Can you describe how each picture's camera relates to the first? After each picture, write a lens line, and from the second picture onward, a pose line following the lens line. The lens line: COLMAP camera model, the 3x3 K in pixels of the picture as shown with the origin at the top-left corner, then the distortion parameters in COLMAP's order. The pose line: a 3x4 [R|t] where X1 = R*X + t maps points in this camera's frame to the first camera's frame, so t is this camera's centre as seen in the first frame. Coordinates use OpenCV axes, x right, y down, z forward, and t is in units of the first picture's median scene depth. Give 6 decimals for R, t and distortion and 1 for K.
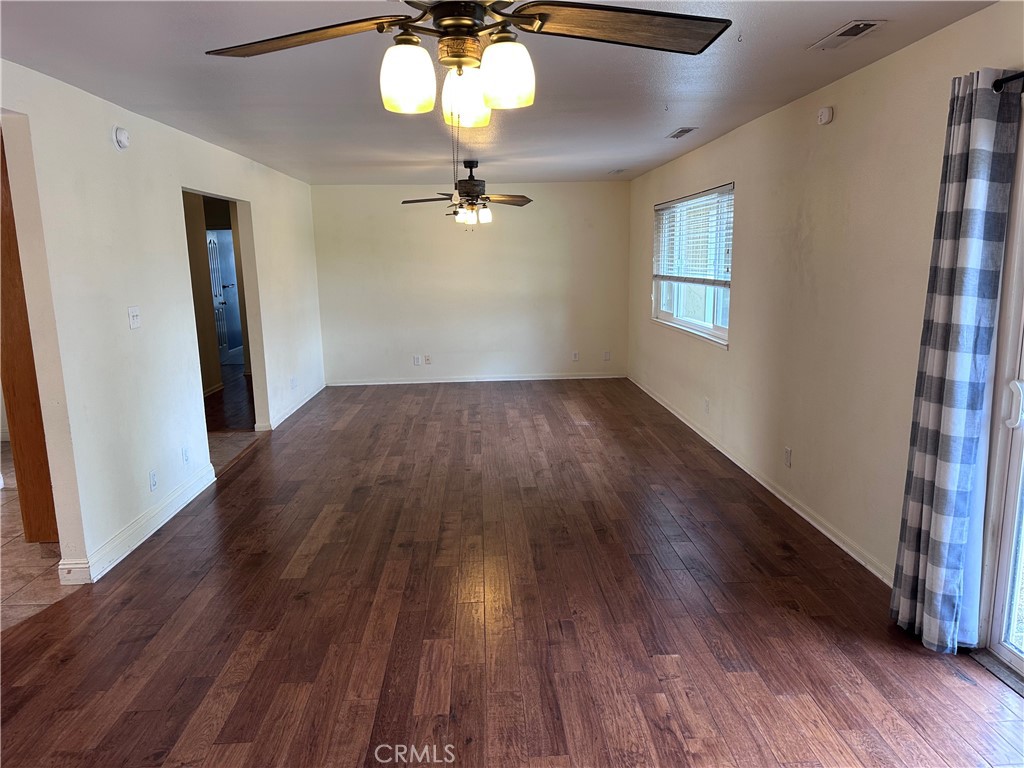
lens RADIAL K [[721.4, 0, 508.2], [0, 721.4, 386.9], [0, 0, 1]] dist [0.094890, -0.119745]
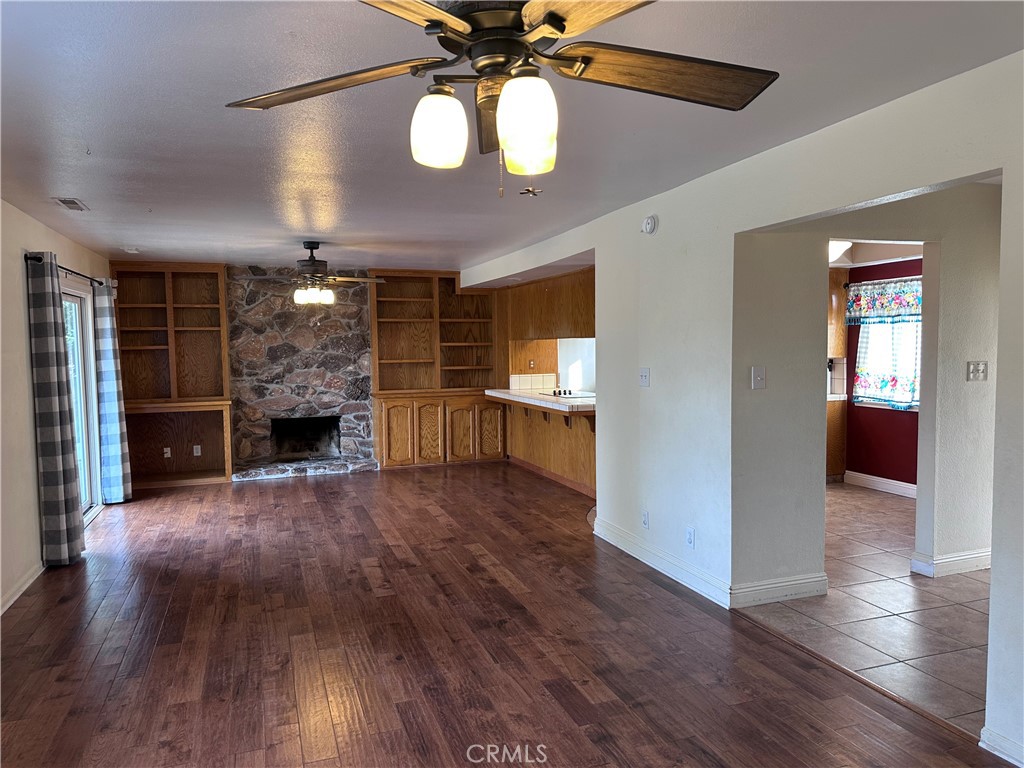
lens RADIAL K [[721.4, 0, 508.2], [0, 721.4, 386.9], [0, 0, 1]] dist [0.094890, -0.119745]
pose [[-0.957725, 0.050093, -0.283292, 0.024935], [-0.018551, 0.971921, 0.234576, -0.292137], [0.287088, 0.229914, -0.929903, 1.701681]]
